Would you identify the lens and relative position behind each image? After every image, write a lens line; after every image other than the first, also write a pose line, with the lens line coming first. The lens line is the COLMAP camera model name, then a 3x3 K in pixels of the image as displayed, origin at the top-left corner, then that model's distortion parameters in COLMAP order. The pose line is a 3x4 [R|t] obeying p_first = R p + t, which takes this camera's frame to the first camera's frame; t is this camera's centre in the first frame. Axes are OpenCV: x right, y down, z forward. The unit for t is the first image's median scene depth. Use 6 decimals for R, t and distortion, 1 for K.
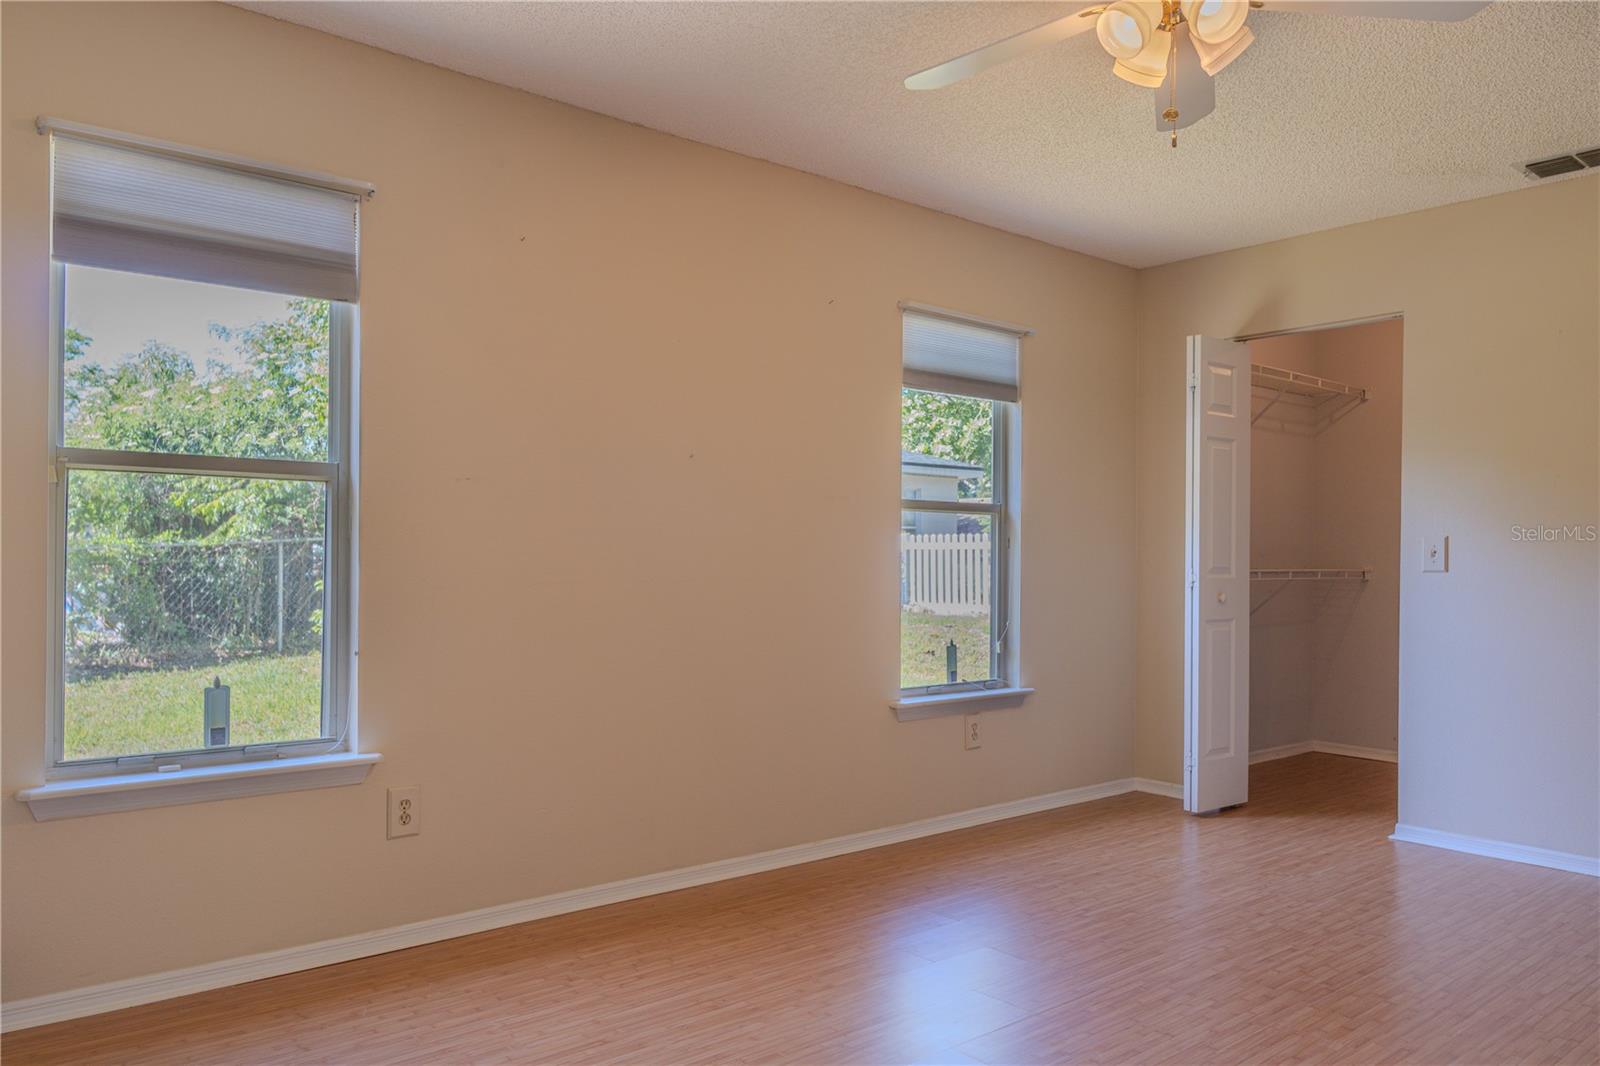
lens RADIAL K [[1069.5, 0, 798.7], [0, 1069.5, 546.7], [0, 0, 1]] dist [0.007811, -0.000350]
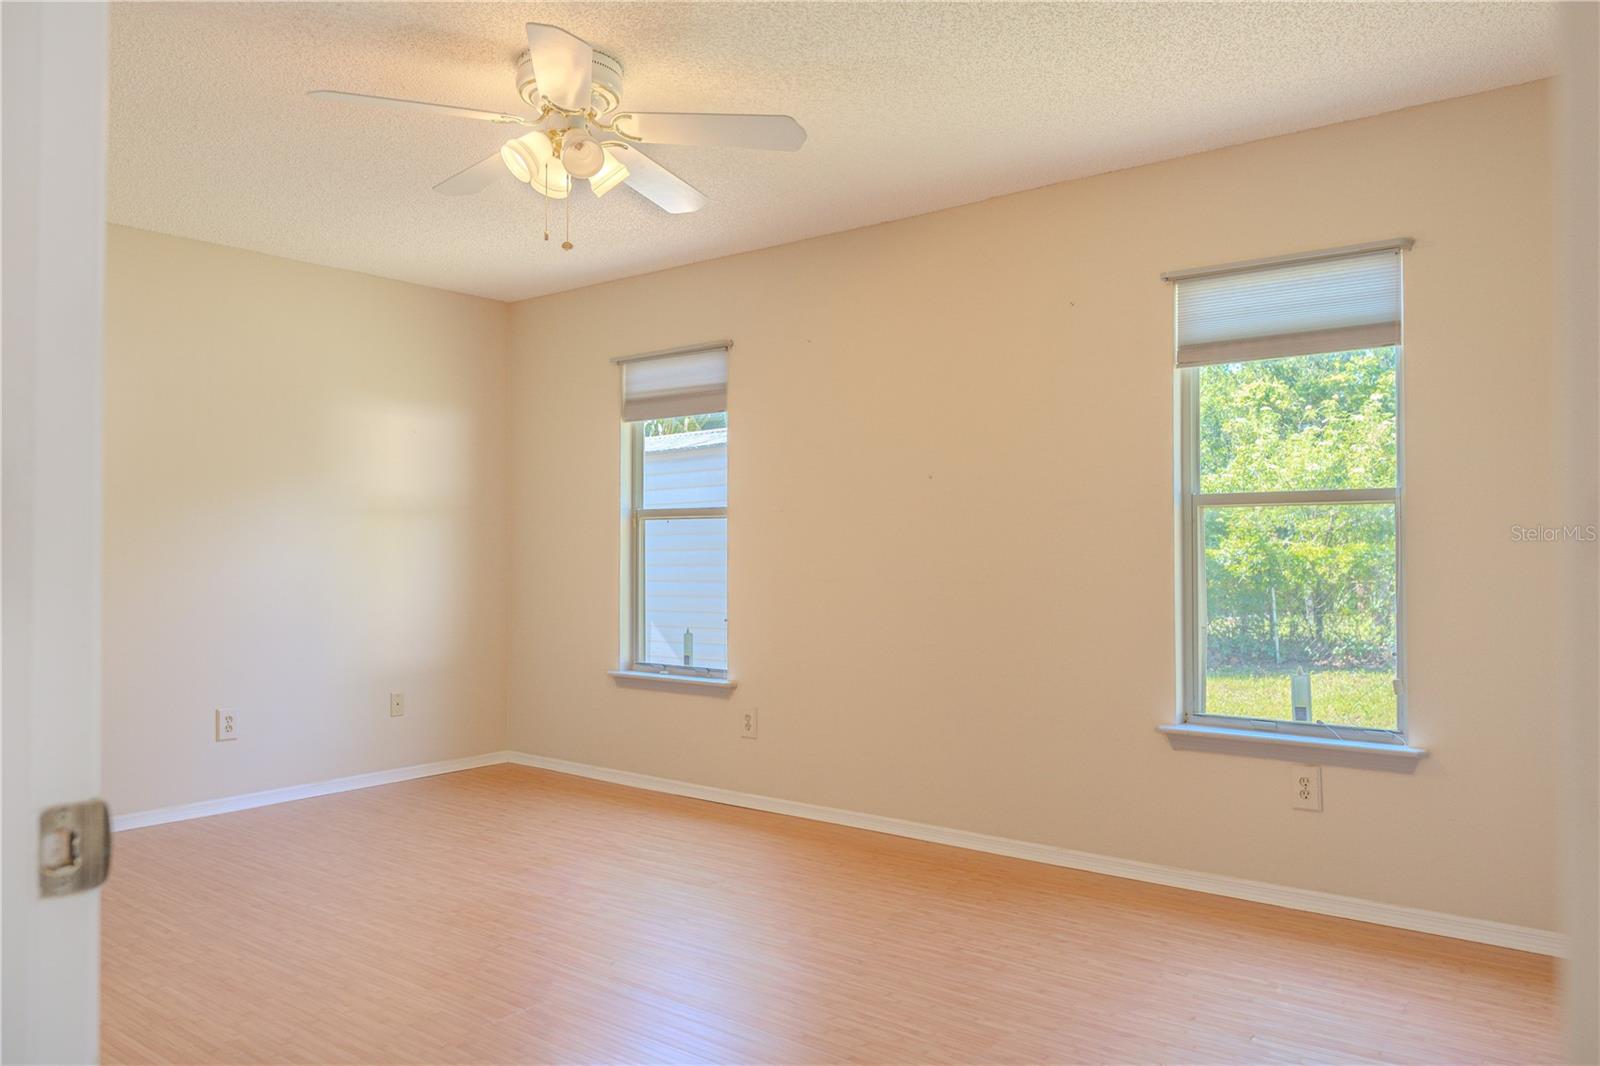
lens RADIAL K [[1103.0, 0, 806.9], [0, 1103.0, 524.2], [0, 0, 1]] dist [-0.001540, -0.004227]
pose [[0.250433, -0.025258, -0.967804, 1.054717], [0.020641, 0.999572, -0.020746, -0.010214], [0.967914, -0.014781, 0.250848, 0.567353]]
